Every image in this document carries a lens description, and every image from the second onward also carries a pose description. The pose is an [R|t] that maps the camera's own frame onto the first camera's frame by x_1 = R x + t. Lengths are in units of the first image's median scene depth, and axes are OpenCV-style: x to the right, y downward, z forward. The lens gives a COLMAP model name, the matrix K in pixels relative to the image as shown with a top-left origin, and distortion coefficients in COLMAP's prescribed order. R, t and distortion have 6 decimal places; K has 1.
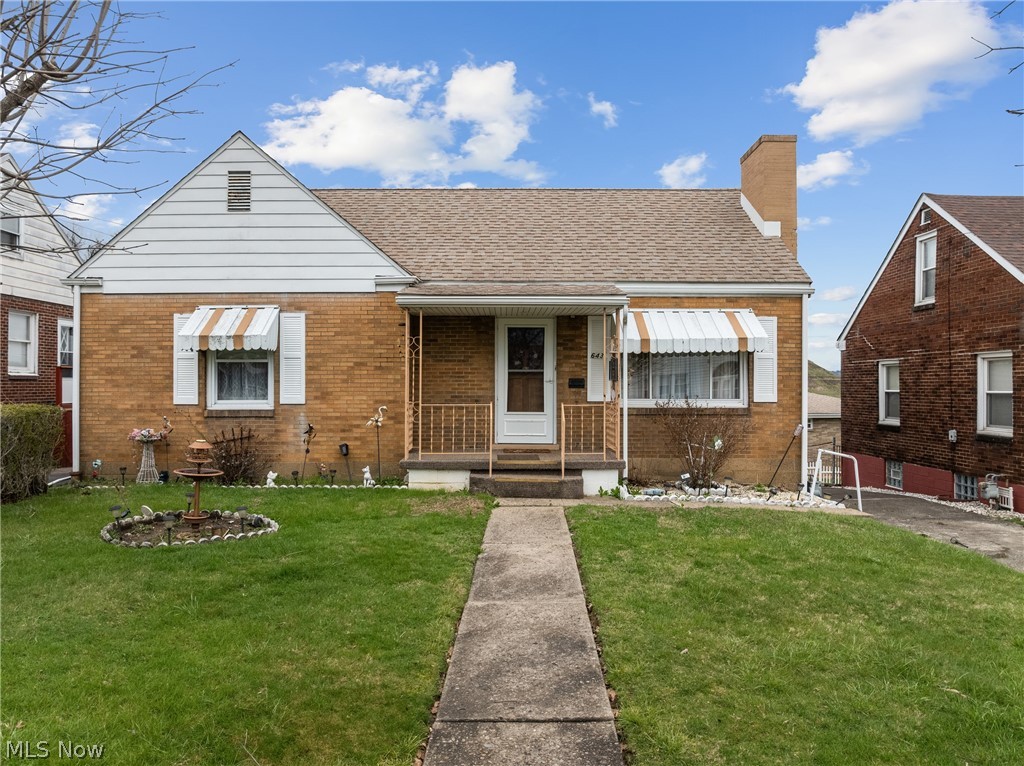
lens RADIAL K [[731.0, 0, 505.7], [0, 731.0, 382.4], [0, 0, 1]] dist [-0.039641, -0.004367]
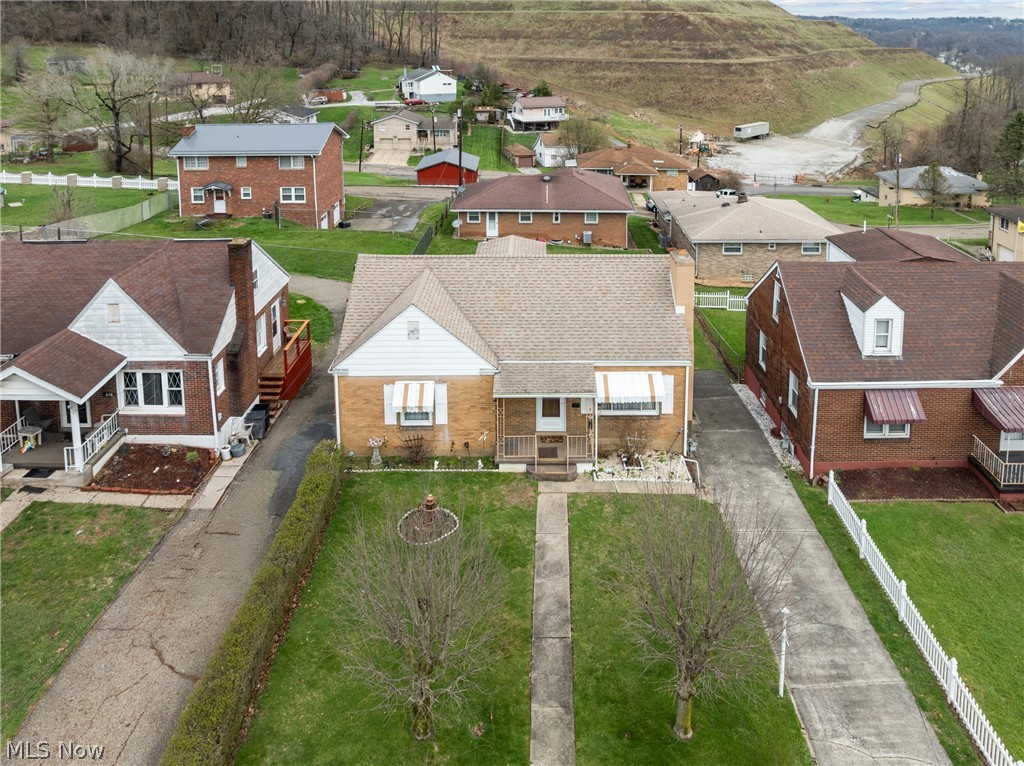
lens RADIAL K [[771.5, 0, 521.2], [0, 771.5, 164.0], [0, 0, 1]] dist [-0.016070, -0.016253]
pose [[0.999893, -0.010691, -0.010012, -0.029190], [0.012268, 0.984717, 0.173730, -1.106074], [0.008001, -0.173835, 0.984742, -1.081256]]
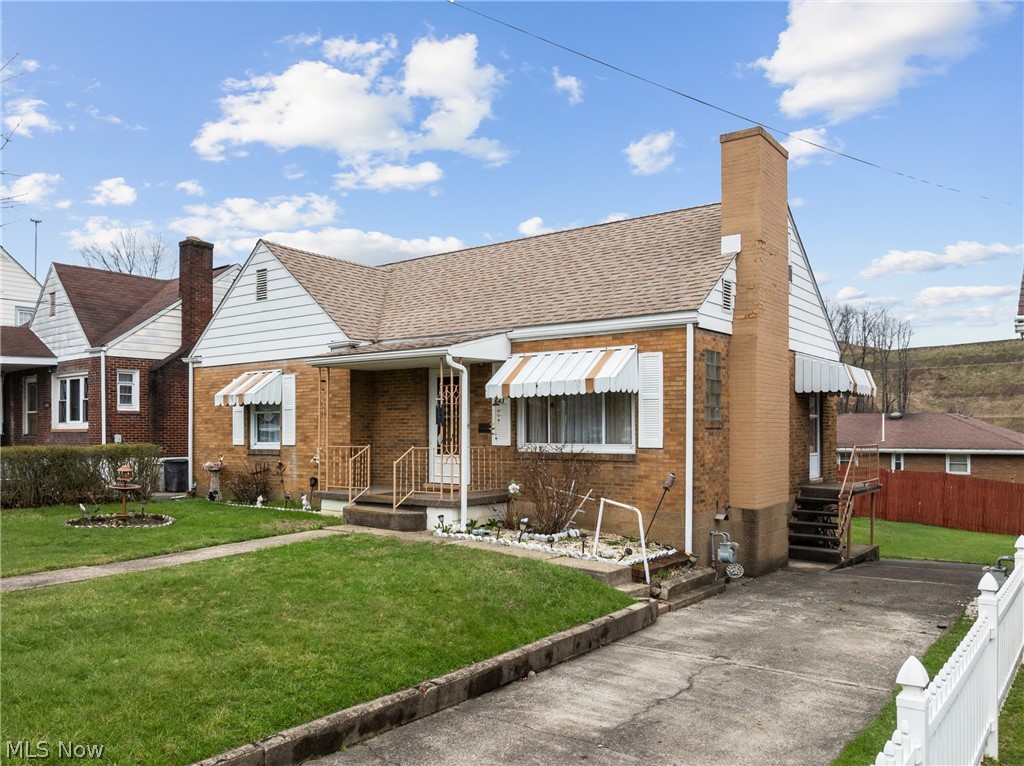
lens RADIAL K [[796.9, 0, 465.5], [0, 796.9, 439.8], [0, 0, 1]] dist [-0.041862, -0.004963]
pose [[0.779262, 0.003701, -0.626688, 0.831914], [0.004620, 0.999921, 0.011649, 0.005059], [0.626681, -0.011973, 0.779184, 0.098044]]
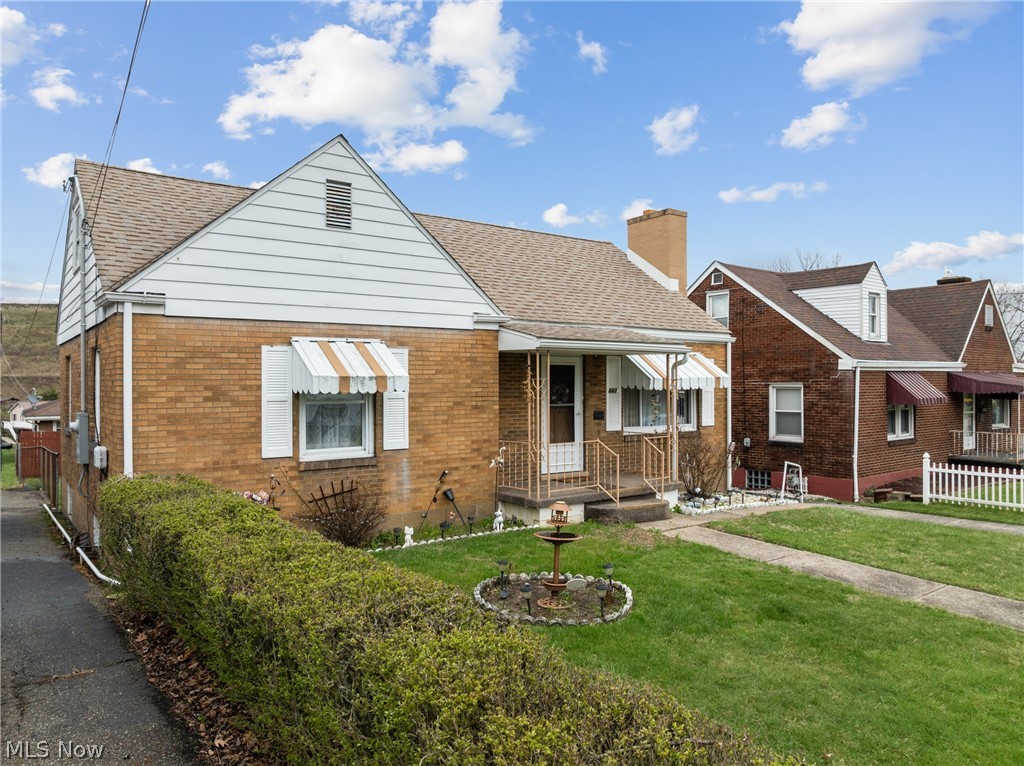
lens RADIAL K [[731.0, 0, 512.2], [0, 731.0, 386.4], [0, 0, 1]] dist [-0.039641, -0.004367]
pose [[0.802614, -0.006321, 0.596465, -0.714851], [0.004077, 0.999979, 0.005111, -0.052312], [-0.596484, -0.001670, 0.802623, 0.186630]]
